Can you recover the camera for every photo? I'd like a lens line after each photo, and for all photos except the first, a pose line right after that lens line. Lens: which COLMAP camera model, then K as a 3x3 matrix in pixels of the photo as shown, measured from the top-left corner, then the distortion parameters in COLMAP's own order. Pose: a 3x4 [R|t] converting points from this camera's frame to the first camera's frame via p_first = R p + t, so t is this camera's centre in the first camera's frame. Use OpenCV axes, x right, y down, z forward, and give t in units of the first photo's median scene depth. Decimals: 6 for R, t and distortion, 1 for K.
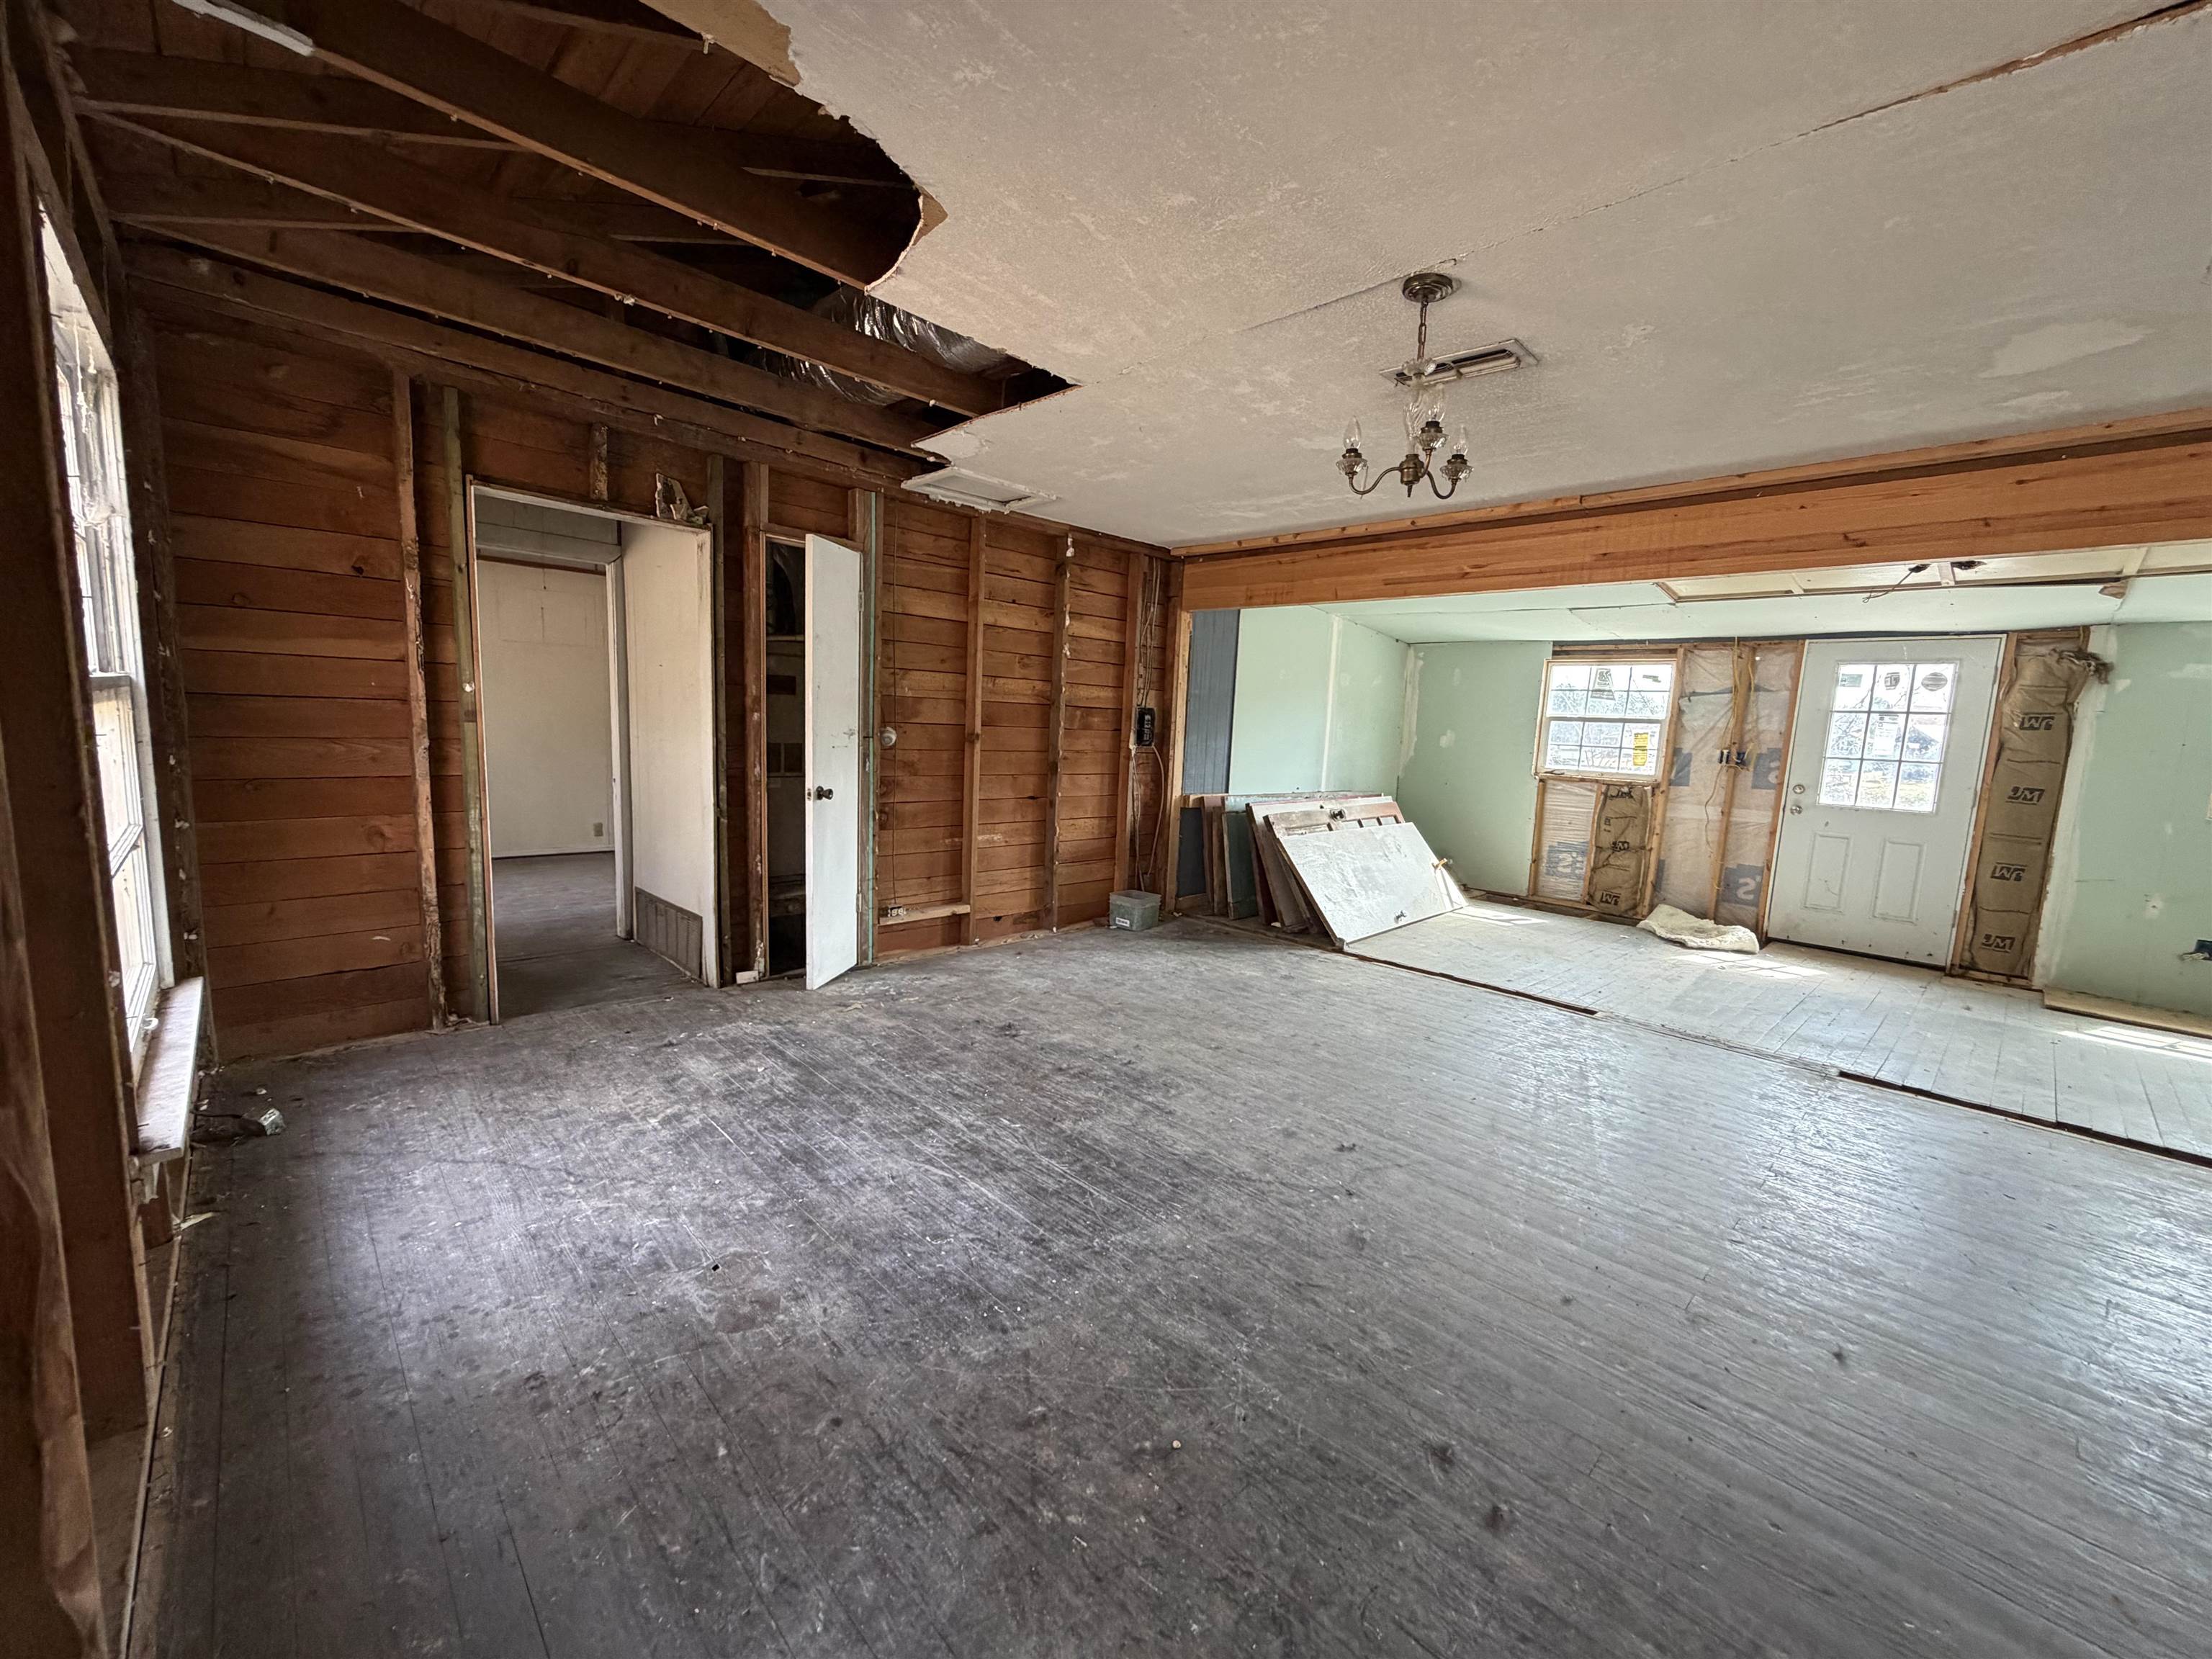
lens RADIAL K [[882.0, 0, 1099.1], [0, 882.0, 832.1], [0, 0, 1]] dist [-0.000884, 0.000475]
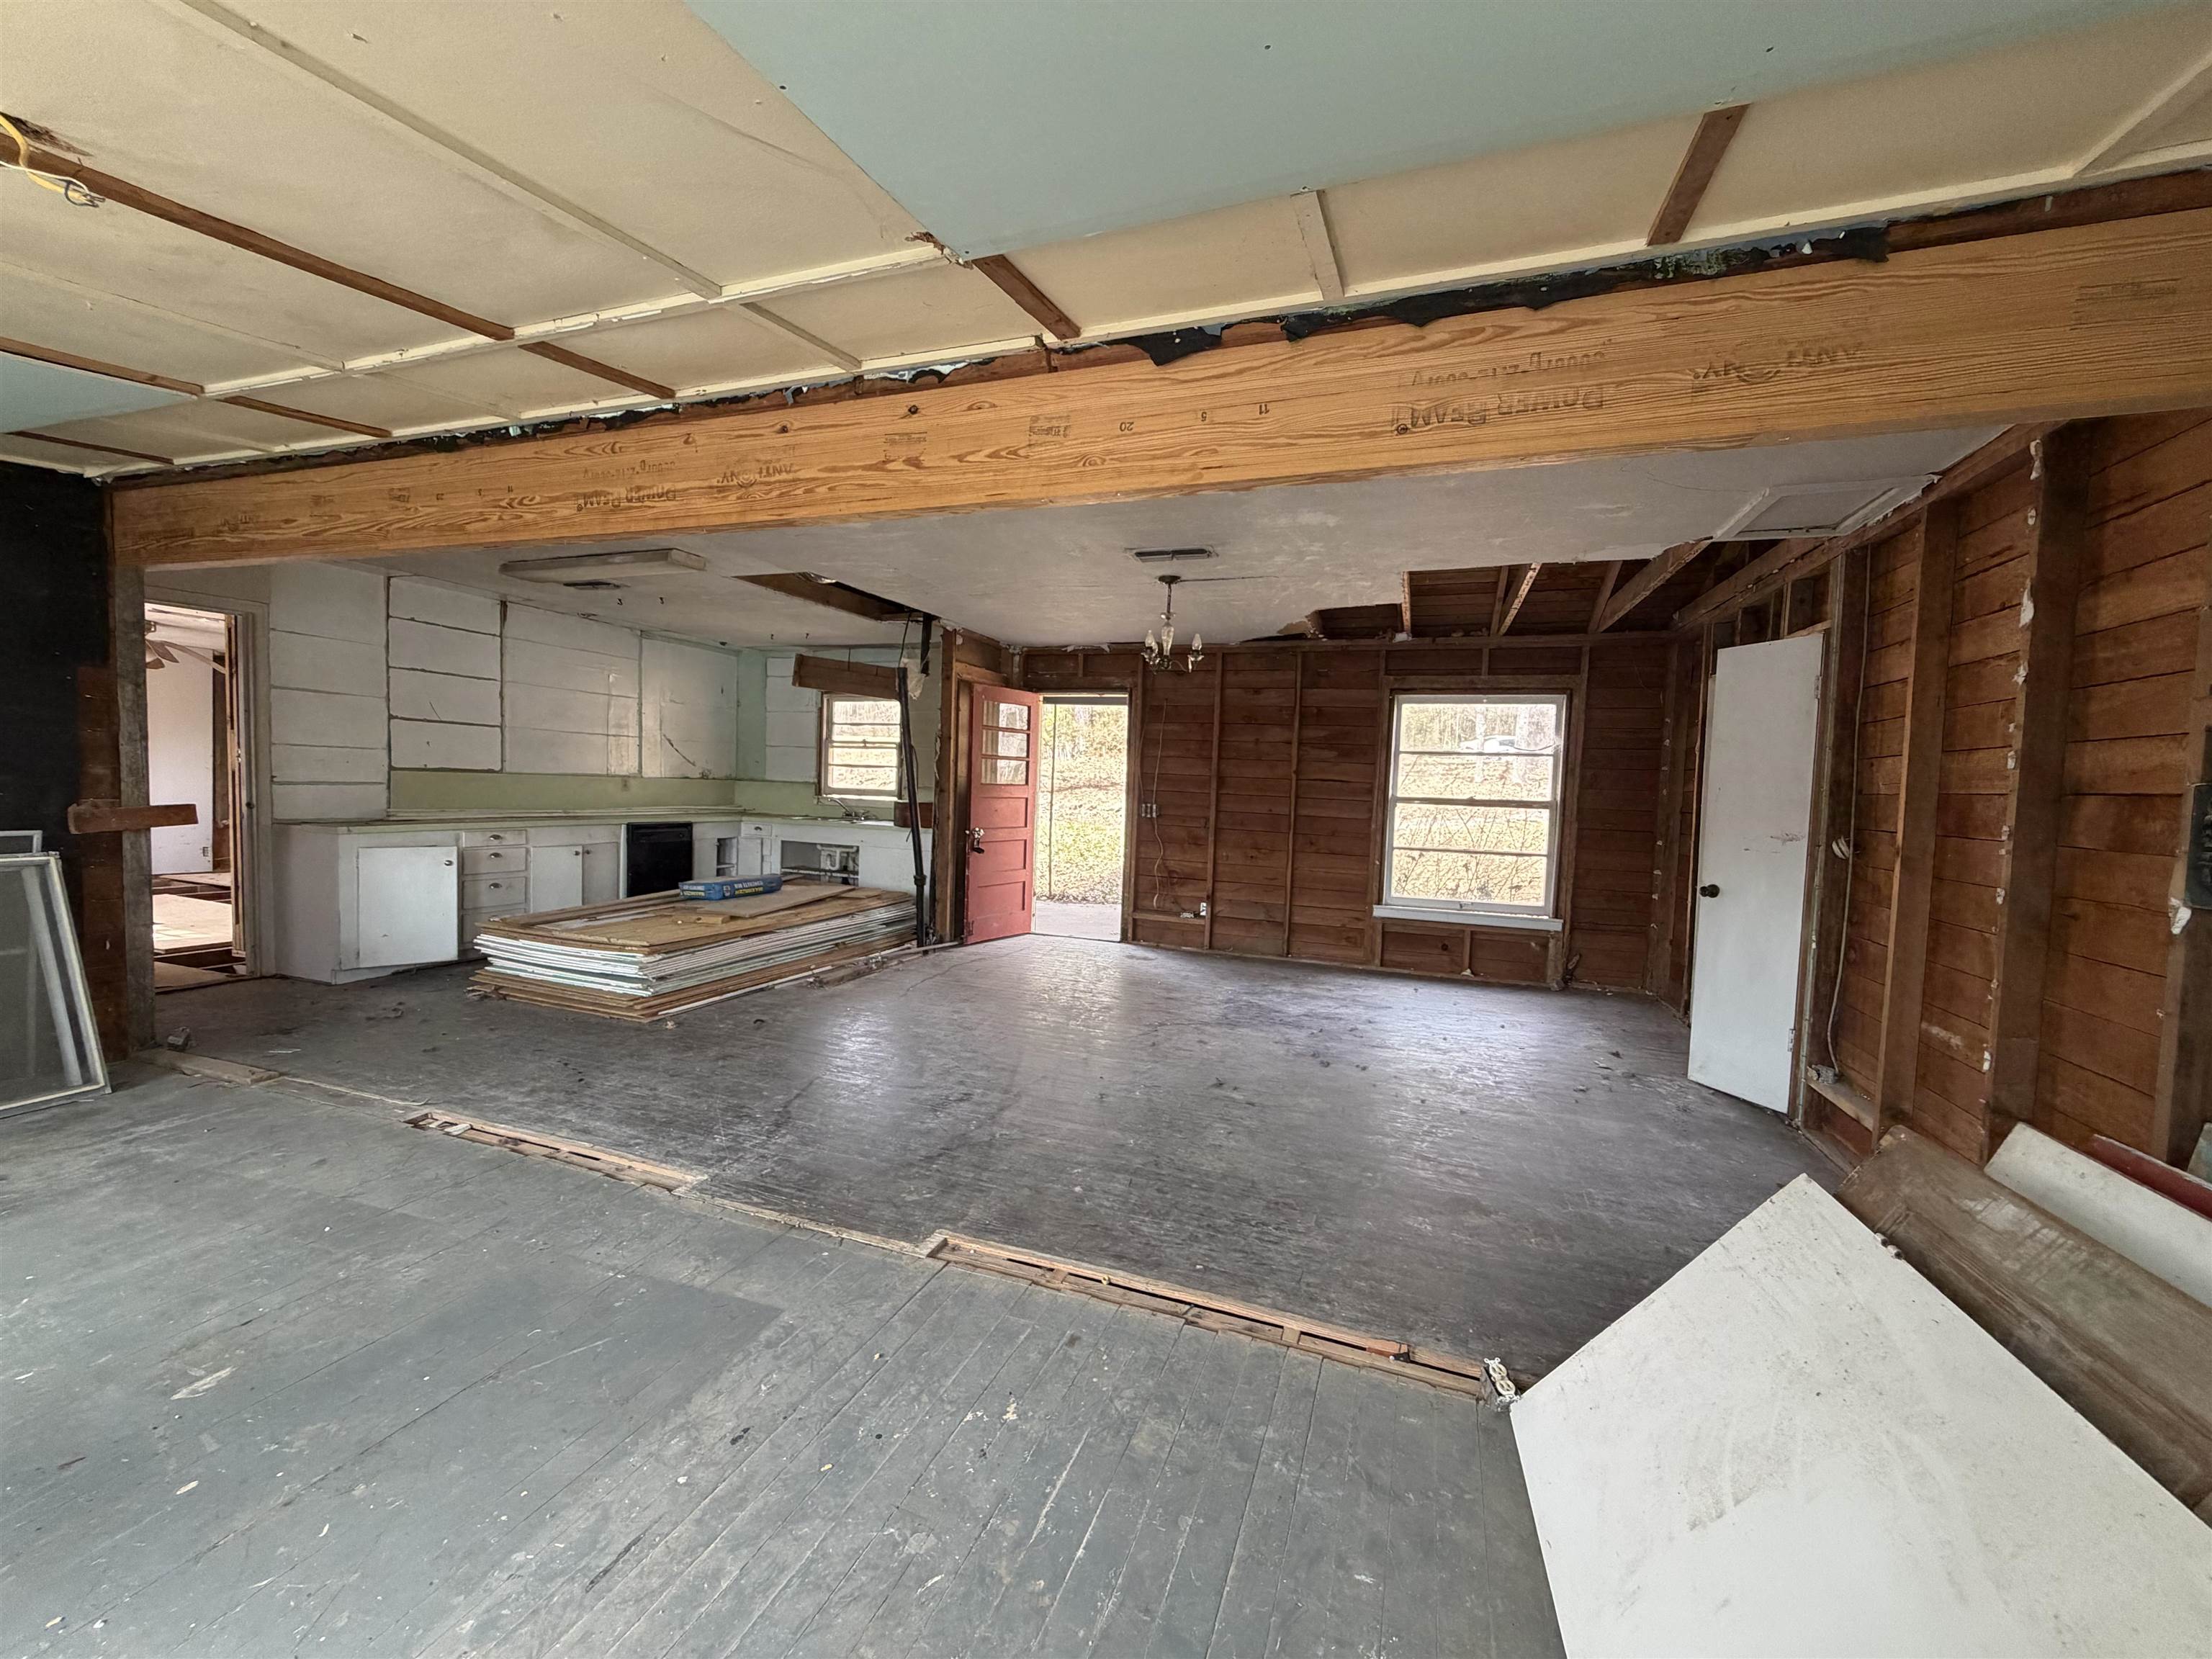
lens RADIAL K [[882.0, 0, 1099.1], [0, 882.0, 832.1], [0, 0, 1]] dist [-0.000884, 0.000475]
pose [[-0.894092, -0.052853, -0.444754, 0.755036], [-0.131738, 0.980120, 0.148360, -0.163765], [0.428071, 0.191239, -0.883280, 1.534441]]
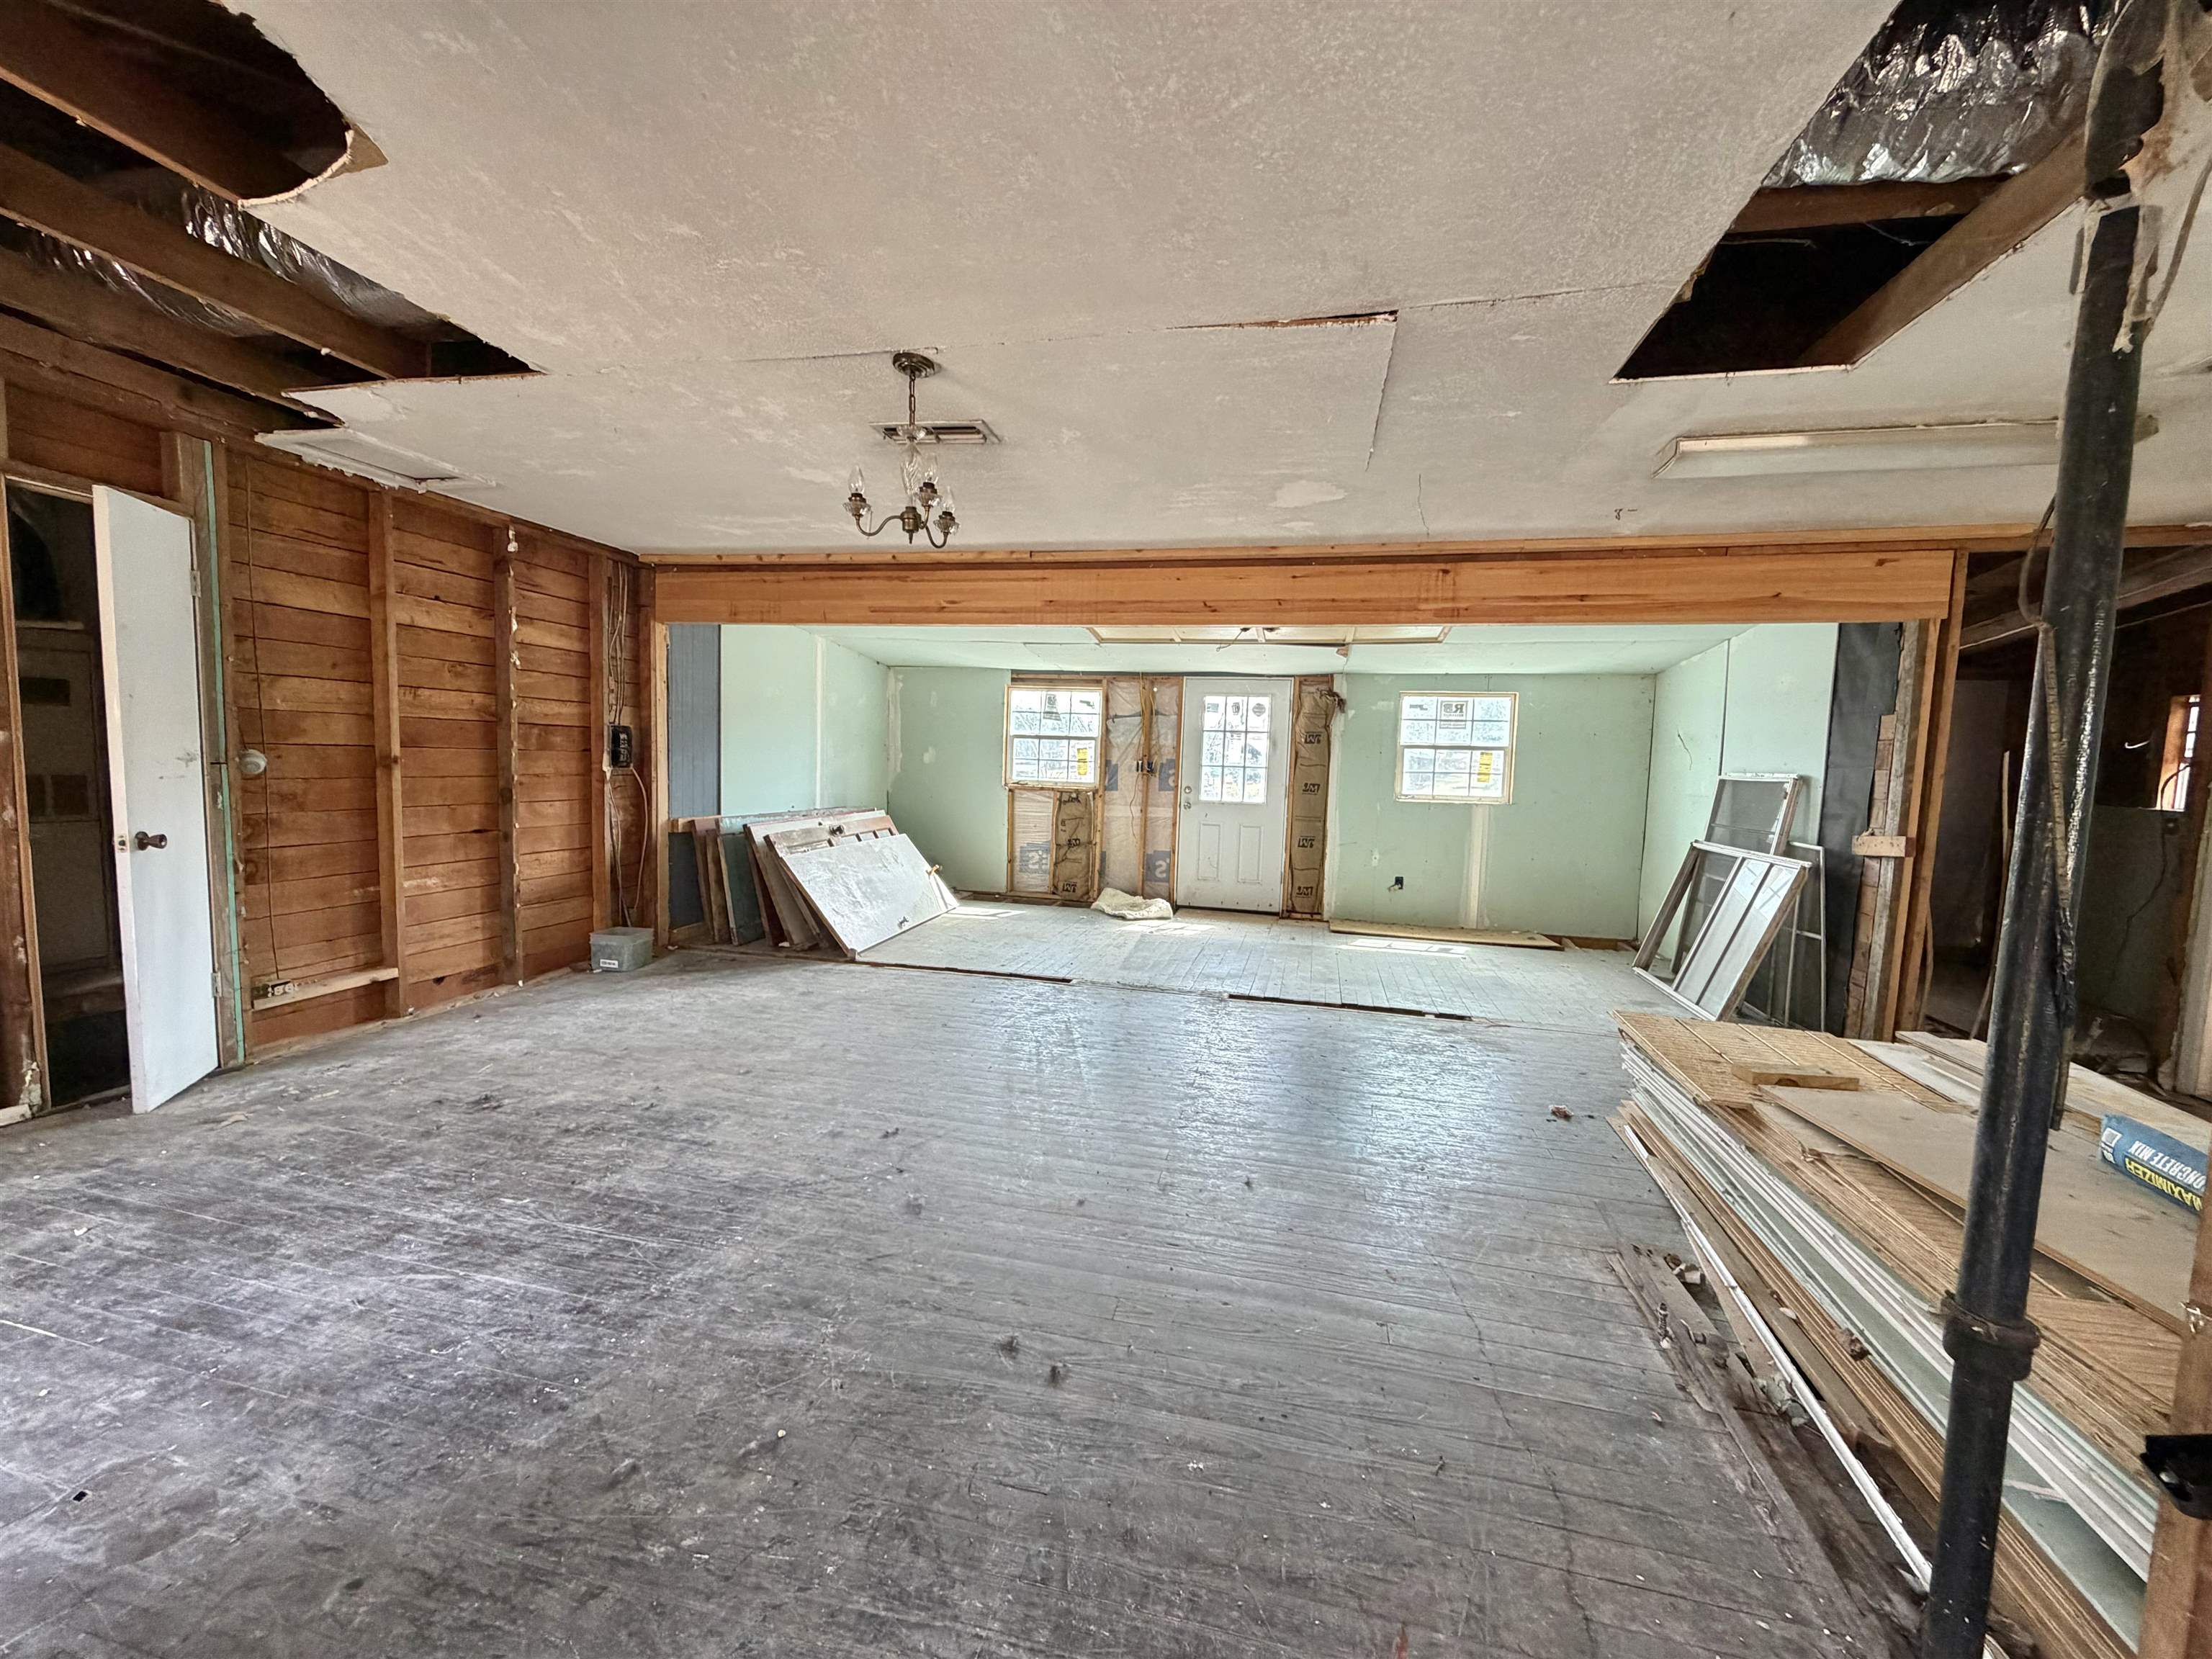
lens RADIAL K [[882.0, 0, 1099.1], [0, 882.0, 832.1], [0, 0, 1]] dist [-0.000884, 0.000475]
pose [[0.838159, -0.060830, 0.542023, -0.045749], [0.071578, 0.997434, 0.001255, 0.004189], [-0.540709, 0.037745, 0.840363, -0.040687]]
